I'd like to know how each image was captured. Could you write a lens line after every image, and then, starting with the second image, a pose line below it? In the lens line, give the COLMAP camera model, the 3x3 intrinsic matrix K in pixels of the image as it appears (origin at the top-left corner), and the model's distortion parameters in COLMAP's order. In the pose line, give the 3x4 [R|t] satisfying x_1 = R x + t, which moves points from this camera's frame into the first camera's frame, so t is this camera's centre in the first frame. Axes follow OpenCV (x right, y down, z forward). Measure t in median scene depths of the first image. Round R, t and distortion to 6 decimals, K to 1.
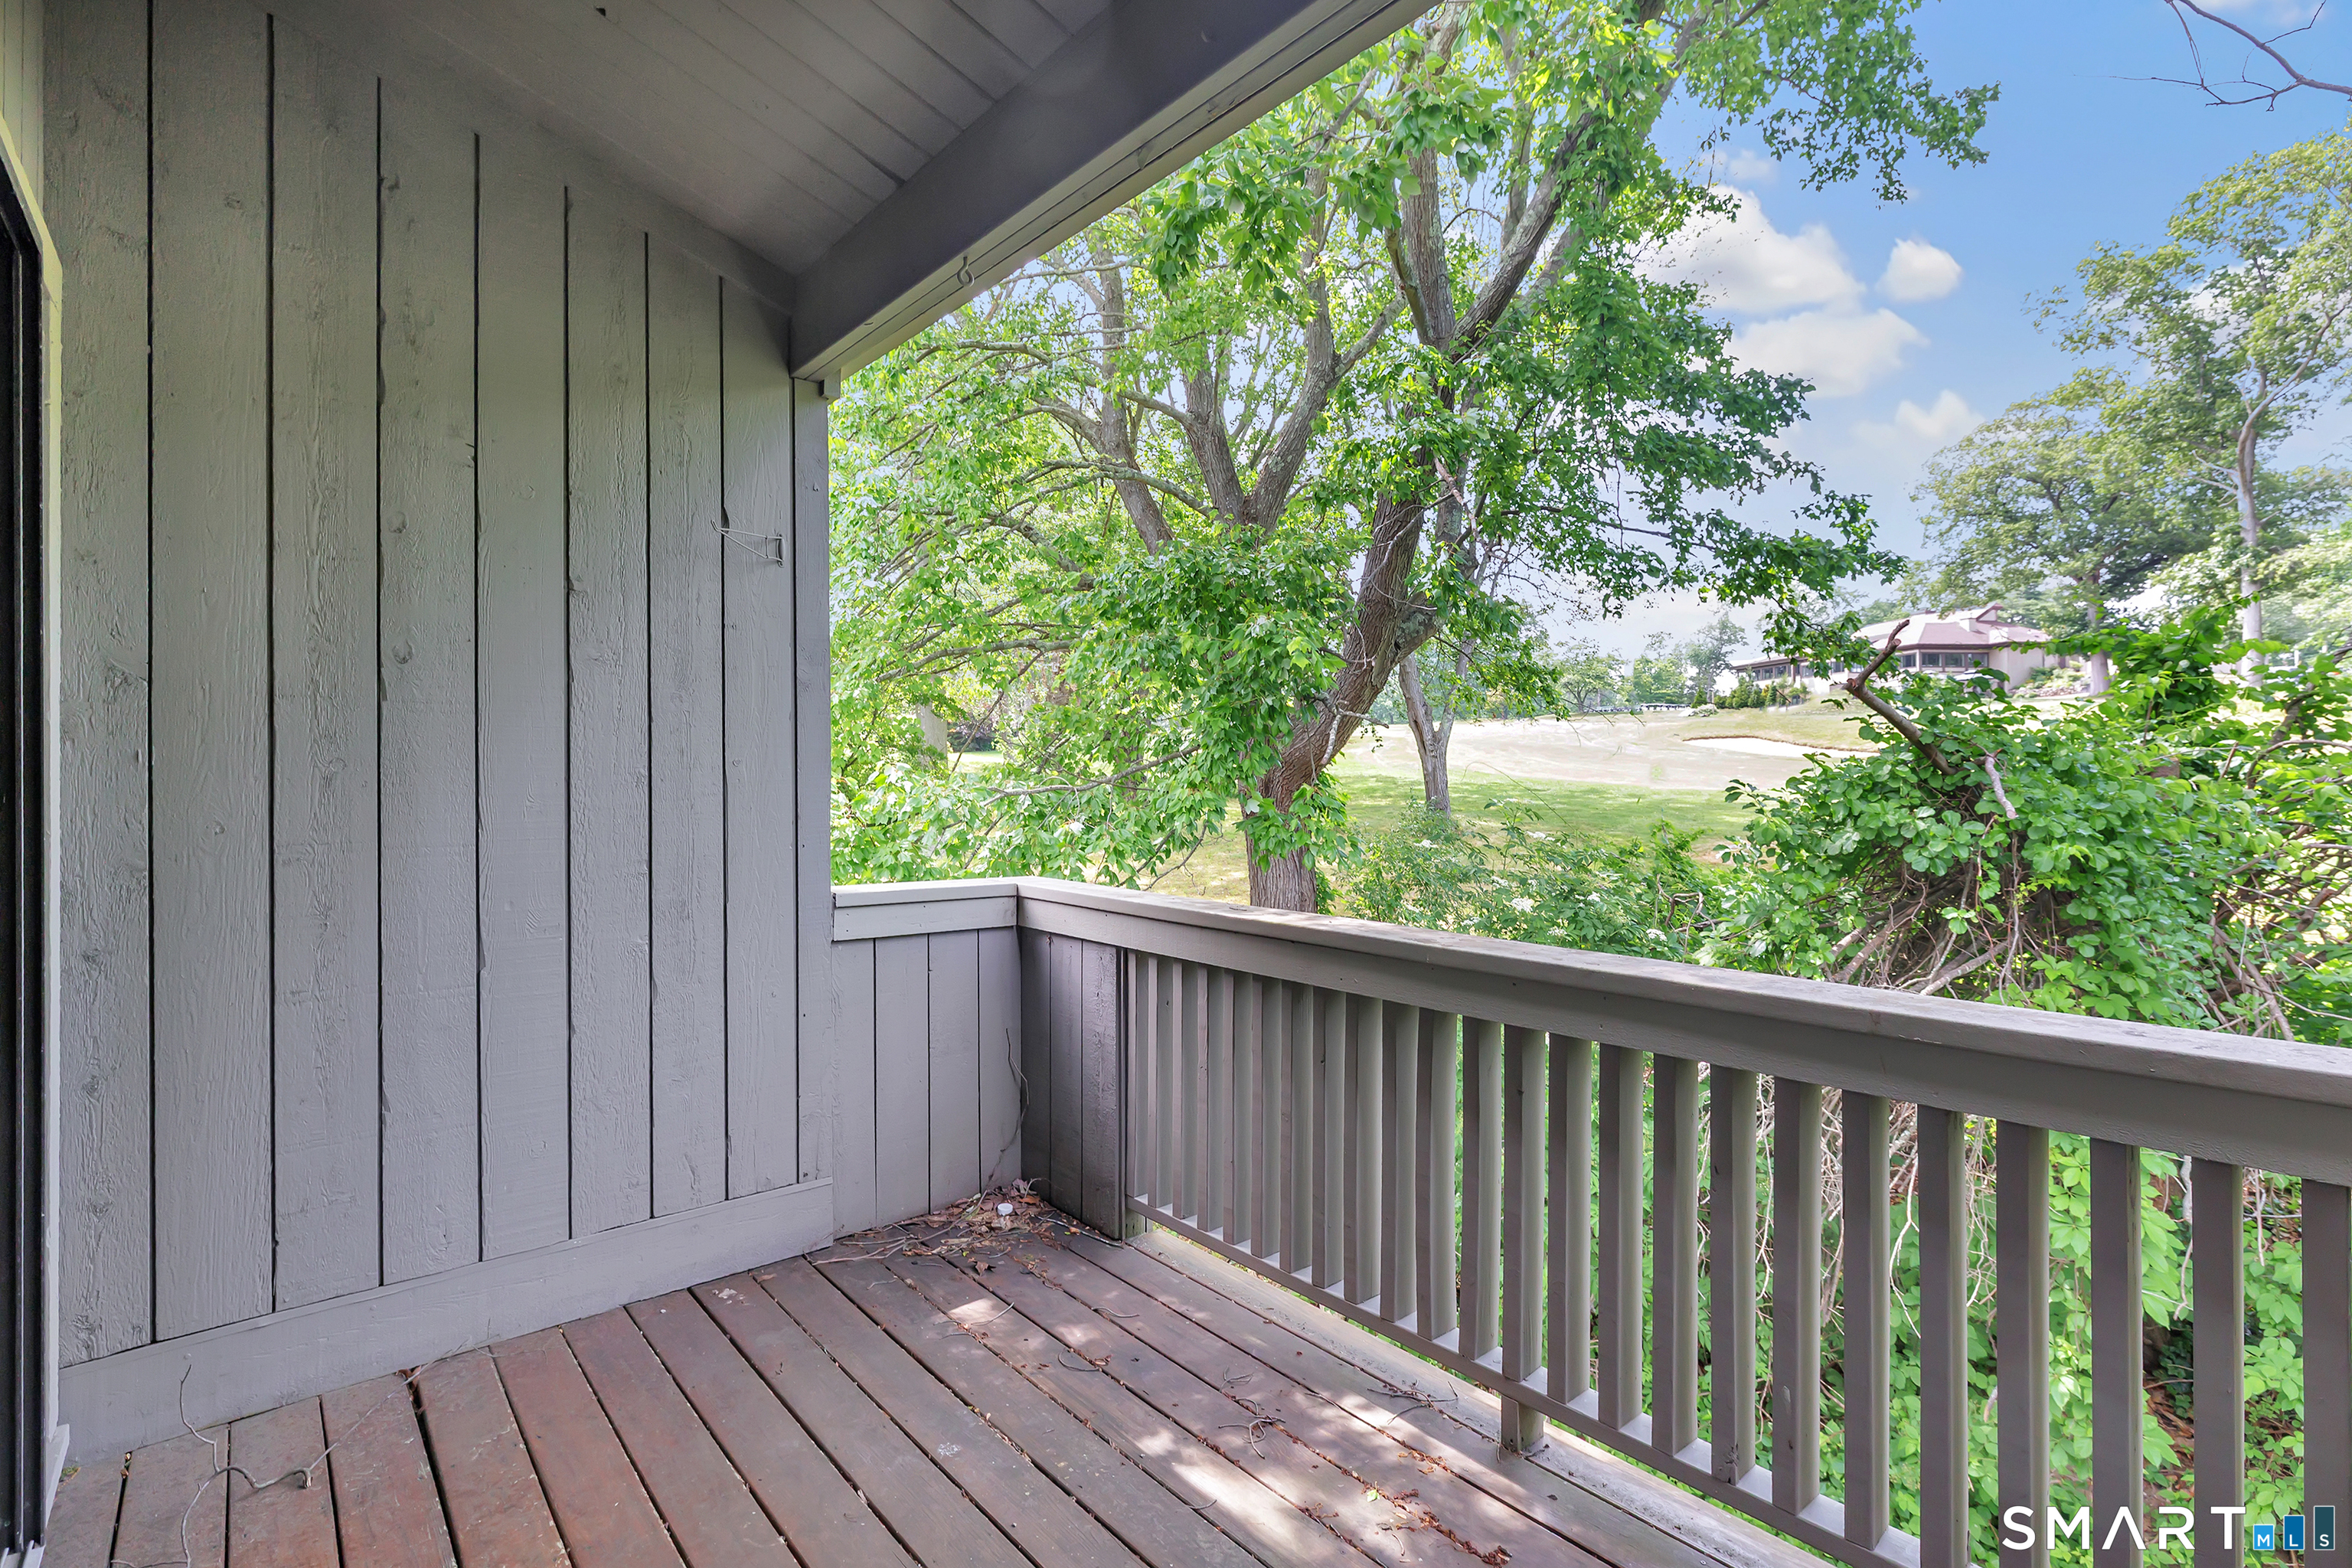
lens RADIAL K [[1053.8, 0, 1165.0], [0, 1053.8, 759.0], [0, 0, 1]] dist [0.001993, 0.000590]
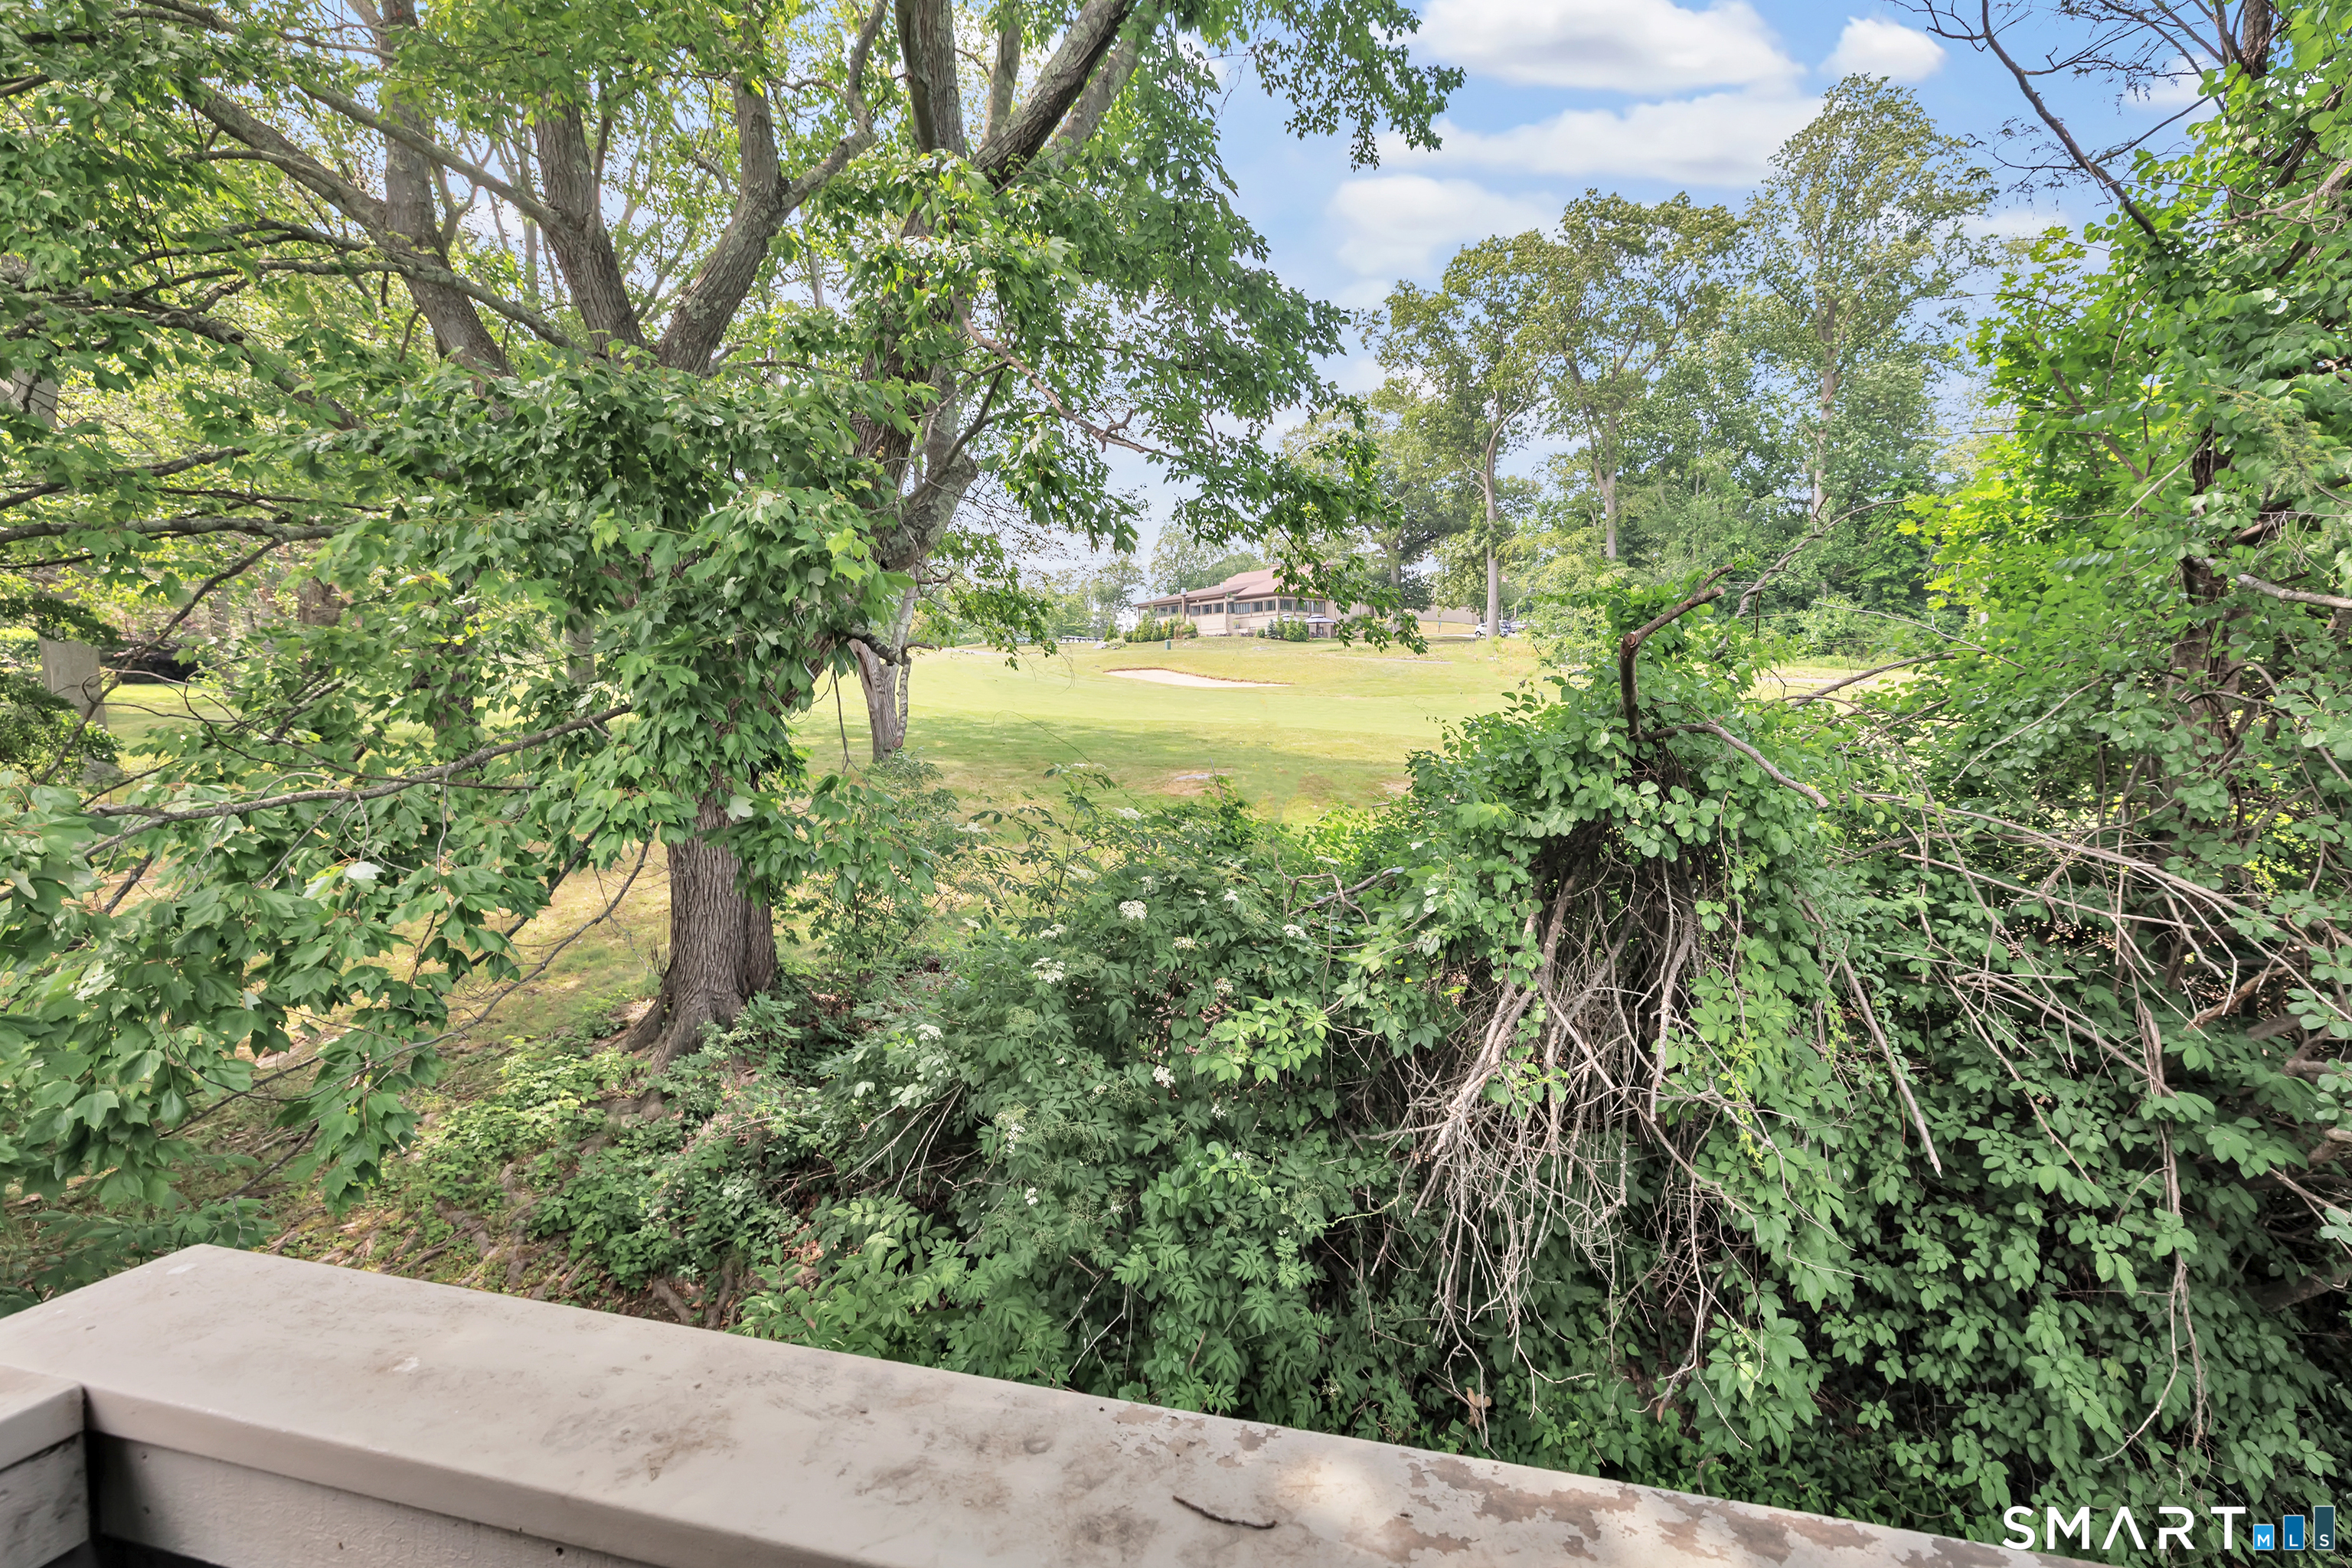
lens RADIAL K [[1068.3, 0, 1292.4], [0, 1068.3, 737.4], [0, 0, 1]] dist [-0.000561, 0.000595]
pose [[0.805931, -0.034330, 0.591013, -0.015404], [0.007839, 0.998849, 0.047330, -0.015131], [-0.591957, -0.033512, 0.805273, 0.198714]]
